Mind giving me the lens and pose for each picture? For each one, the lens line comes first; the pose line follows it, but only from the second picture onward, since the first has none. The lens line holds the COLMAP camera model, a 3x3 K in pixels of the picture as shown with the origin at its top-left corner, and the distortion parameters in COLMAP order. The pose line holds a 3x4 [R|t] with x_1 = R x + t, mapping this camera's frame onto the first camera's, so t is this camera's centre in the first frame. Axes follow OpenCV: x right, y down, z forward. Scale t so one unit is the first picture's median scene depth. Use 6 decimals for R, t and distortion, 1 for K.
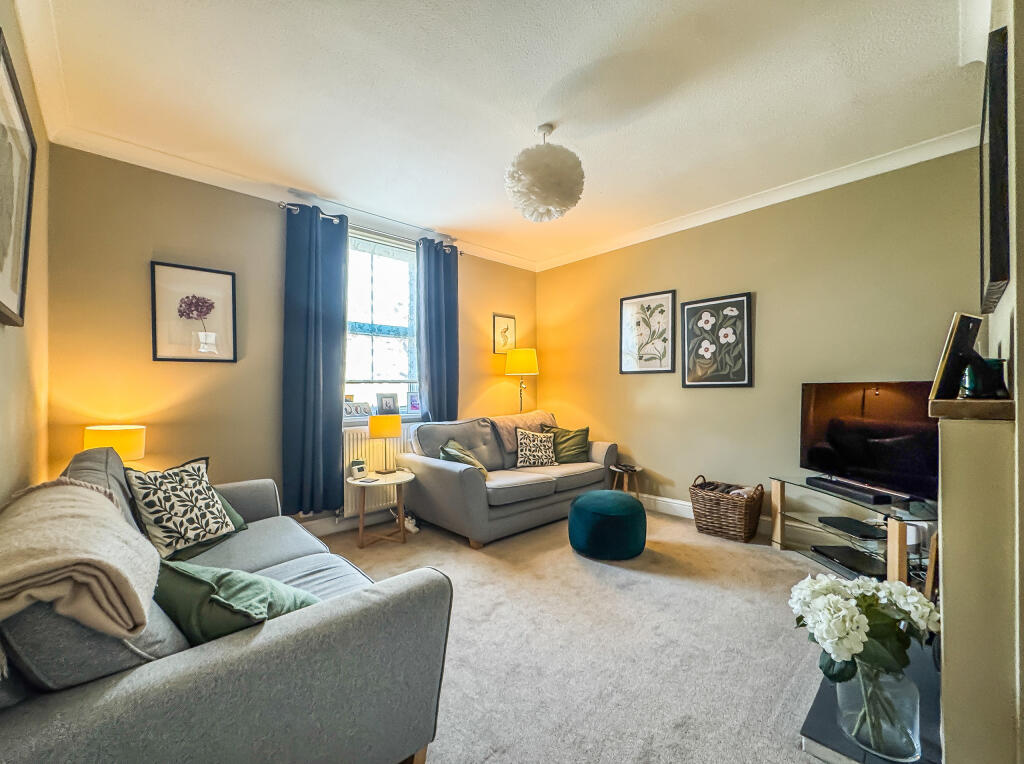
lens RADIAL K [[410.5, 0, 511.1], [0, 410.5, 388.0], [0, 0, 1]] dist [0.001823, 0.000061]
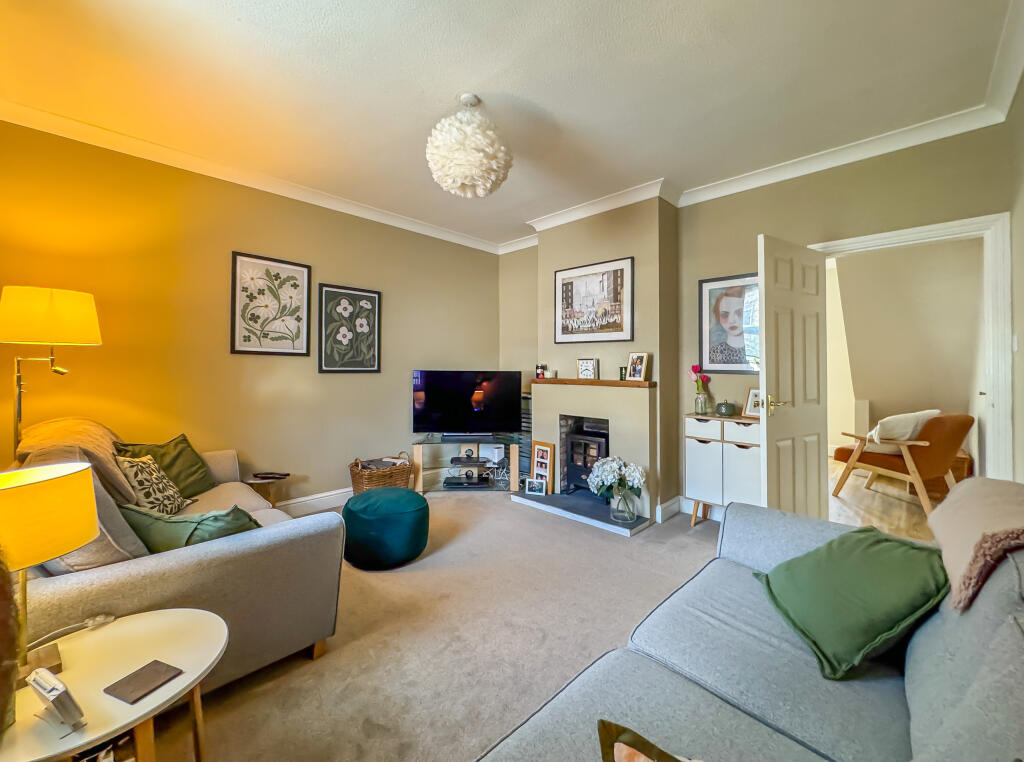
lens RADIAL K [[410.5, 0, 498.3], [0, 410.5, 367.5], [0, 0, 1]] dist [0.001823, 0.000061]
pose [[-0.000995, 0.011830, 0.999930, -0.546524], [-0.006727, 0.999907, -0.011836, -0.005174], [-0.999977, -0.006739, -0.000915, 0.616342]]
